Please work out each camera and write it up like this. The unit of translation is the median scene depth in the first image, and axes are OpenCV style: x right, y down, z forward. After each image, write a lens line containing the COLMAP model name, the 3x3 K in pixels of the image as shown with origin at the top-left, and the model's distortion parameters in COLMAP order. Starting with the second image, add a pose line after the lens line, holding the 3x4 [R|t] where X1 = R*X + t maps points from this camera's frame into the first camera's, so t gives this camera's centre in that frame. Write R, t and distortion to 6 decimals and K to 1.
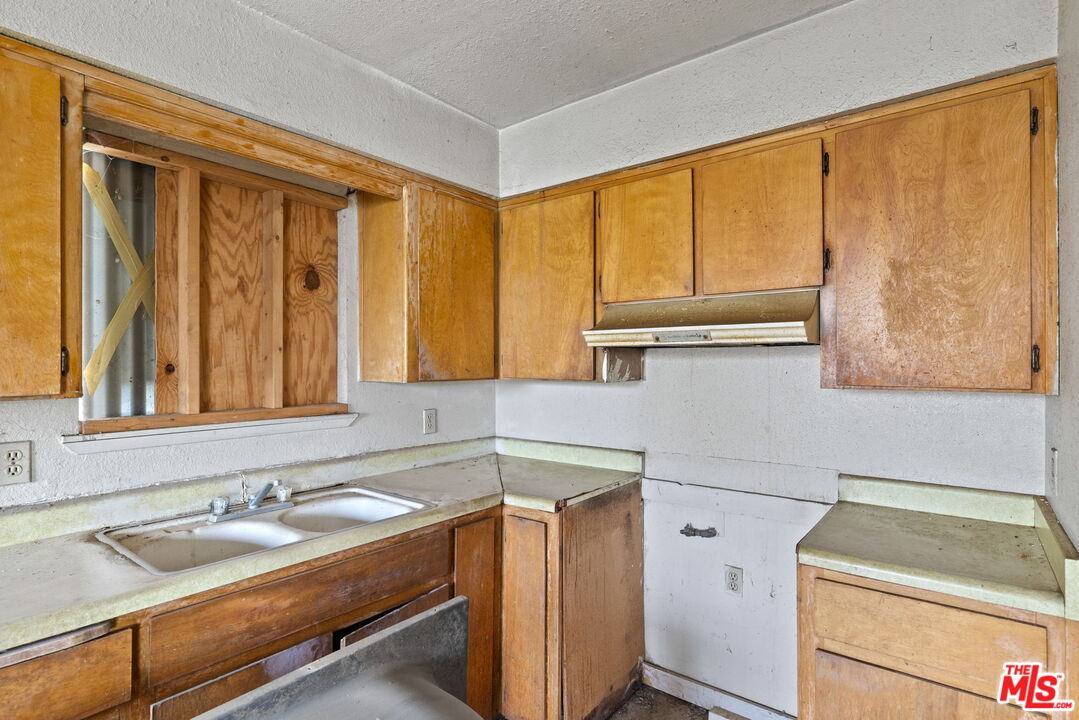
lens RADIAL K [[547.4, 0, 539.0], [0, 547.4, 359.8], [0, 0, 1]] dist [-0.002531, 0.001483]
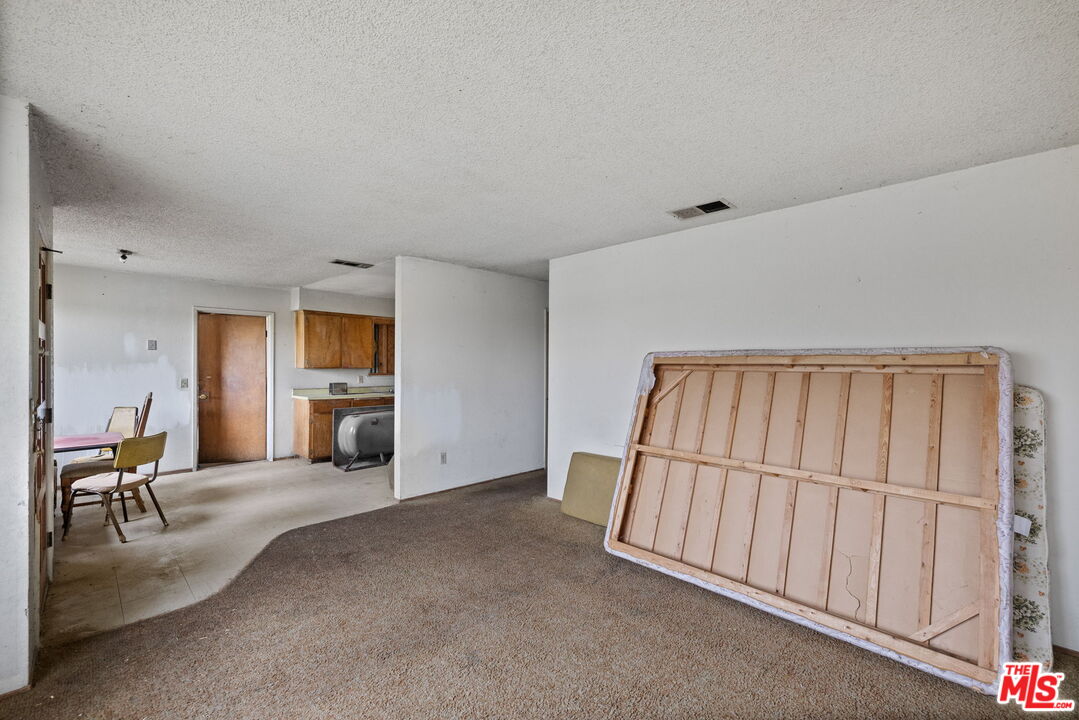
lens RADIAL K [[450.2, 0, 544.4], [0, 450.2, 365.9], [0, 0, 1]] dist [0.001520, 0.000928]
pose [[0.994093, 0.007747, -0.108259, 1.074076], [-0.006767, 0.999933, 0.009415, -0.014275], [0.108325, -0.008627, 0.994078, -2.509366]]
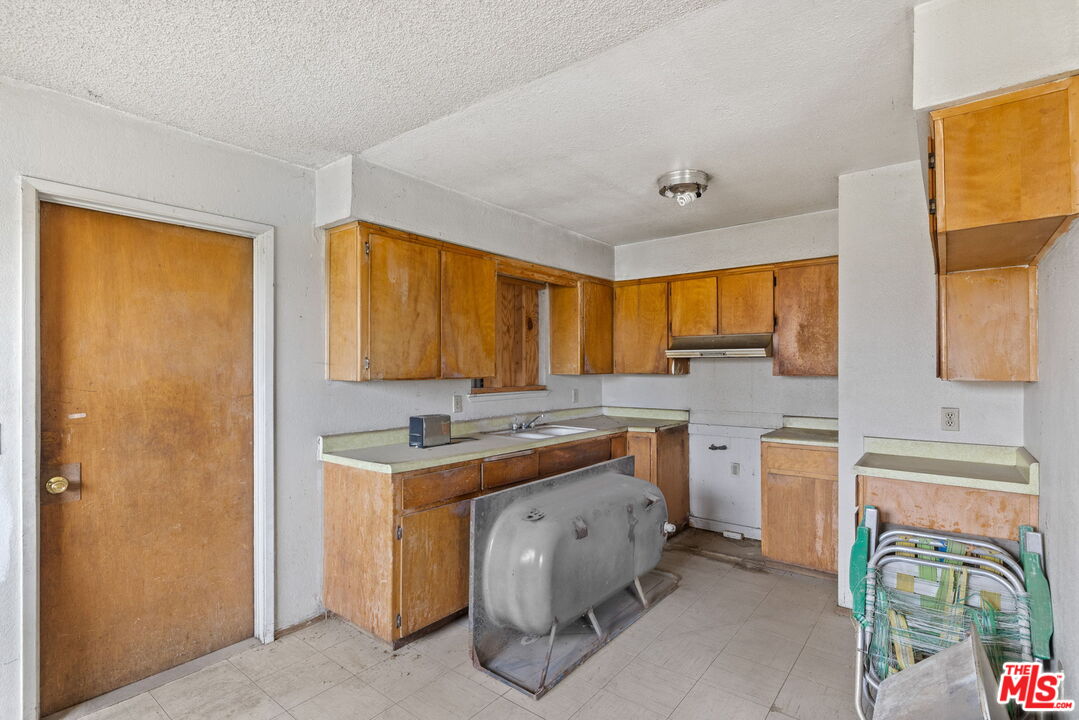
lens RADIAL K [[511.7, 0, 543.2], [0, 511.7, 365.6], [0, 0, 1]] dist [-0.003880, 0.002081]
pose [[0.999995, -0.001009, -0.003155, -0.374416], [0.001024, 0.999988, 0.004731, -0.002627], [0.003151, -0.004734, 0.999984, -0.964884]]
